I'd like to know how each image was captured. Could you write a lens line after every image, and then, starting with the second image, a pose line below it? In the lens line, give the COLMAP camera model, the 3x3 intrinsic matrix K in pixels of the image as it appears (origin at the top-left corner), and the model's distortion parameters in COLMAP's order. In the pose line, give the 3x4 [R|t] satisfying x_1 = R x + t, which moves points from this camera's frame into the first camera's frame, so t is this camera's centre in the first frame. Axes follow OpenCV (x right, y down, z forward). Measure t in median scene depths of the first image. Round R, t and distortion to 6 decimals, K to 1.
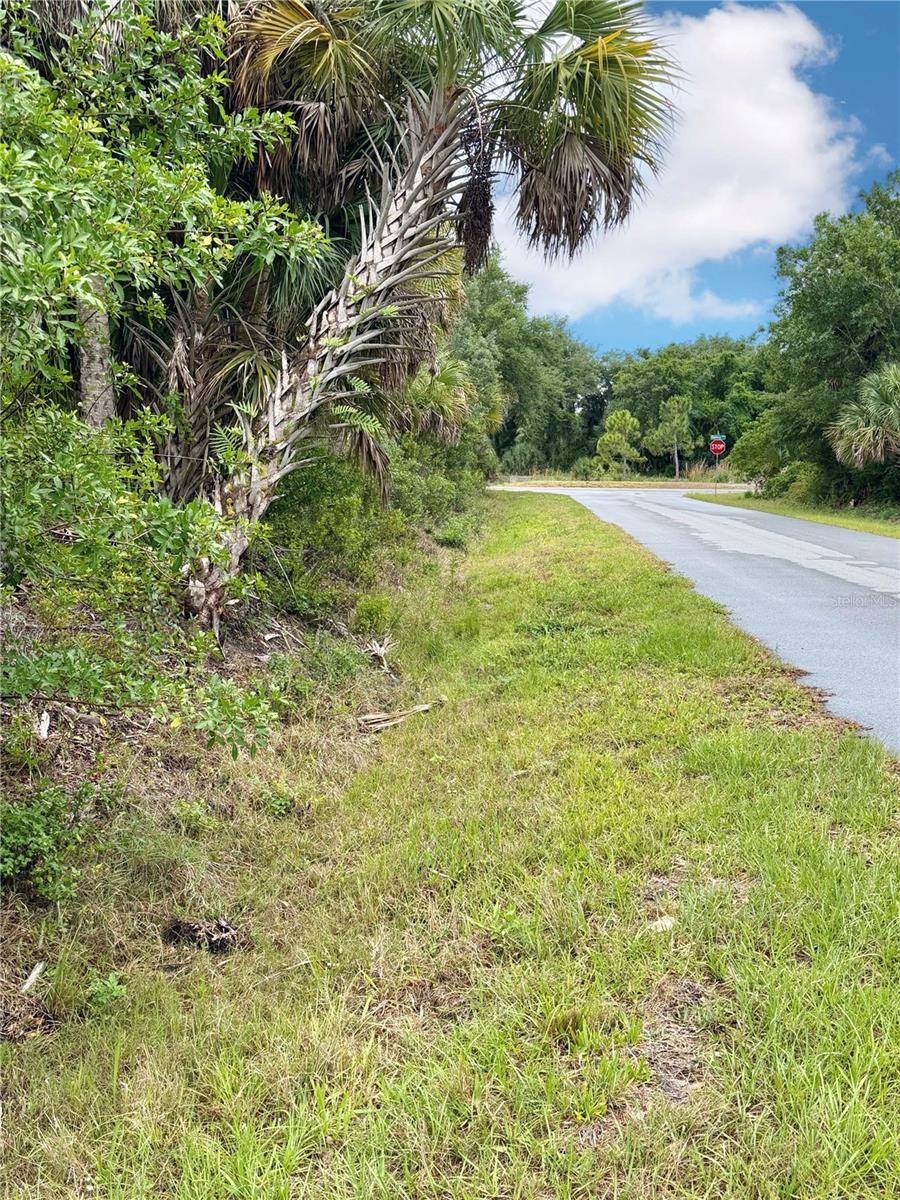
lens RADIAL K [[1331.6, 0, 456.5], [0, 1331.6, 599.8], [0, 0, 1]] dist [0.173256, -0.420587]
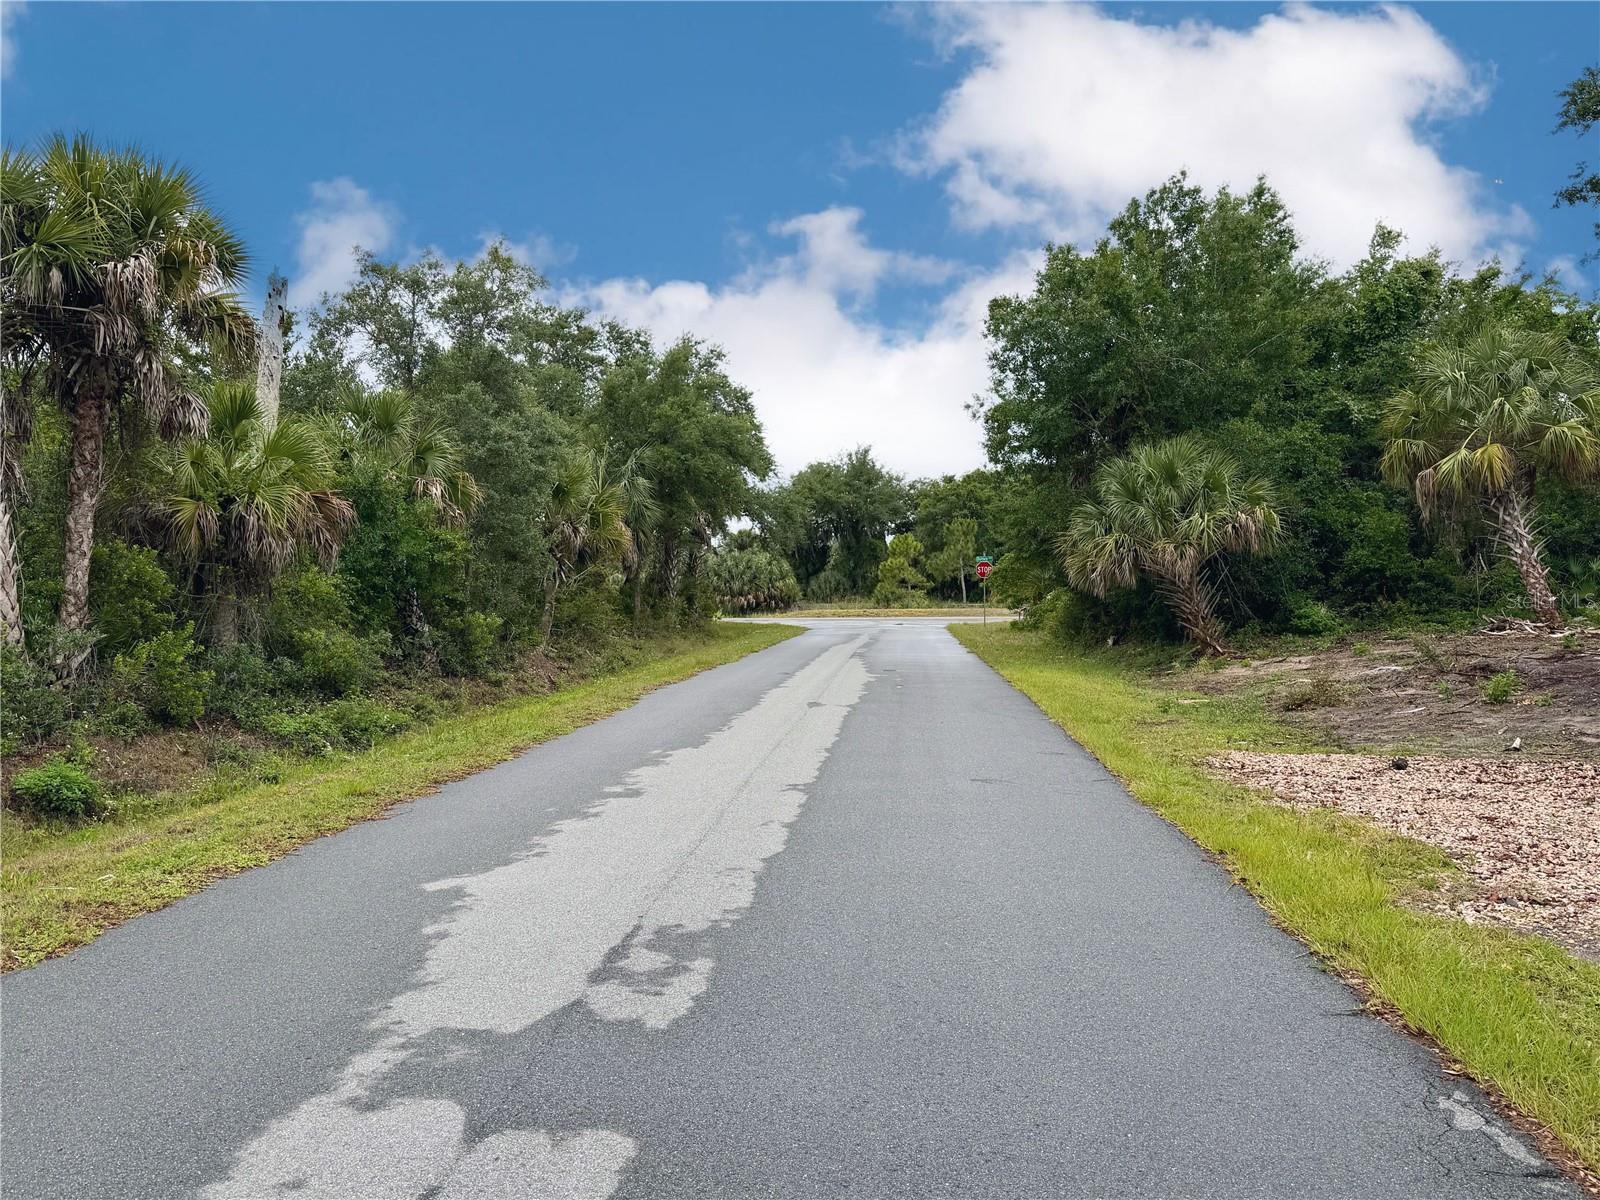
lens RADIAL K [[1207.9, 0, 800.0], [0, 1207.9, 600.0], [0, 0, 1]] dist [-0.001694, -0.002896]
pose [[0.999450, -0.028019, -0.017739, 0.136986], [0.026225, 0.995194, -0.094343, -0.036613], [0.020297, 0.093826, 0.995382, 0.341175]]
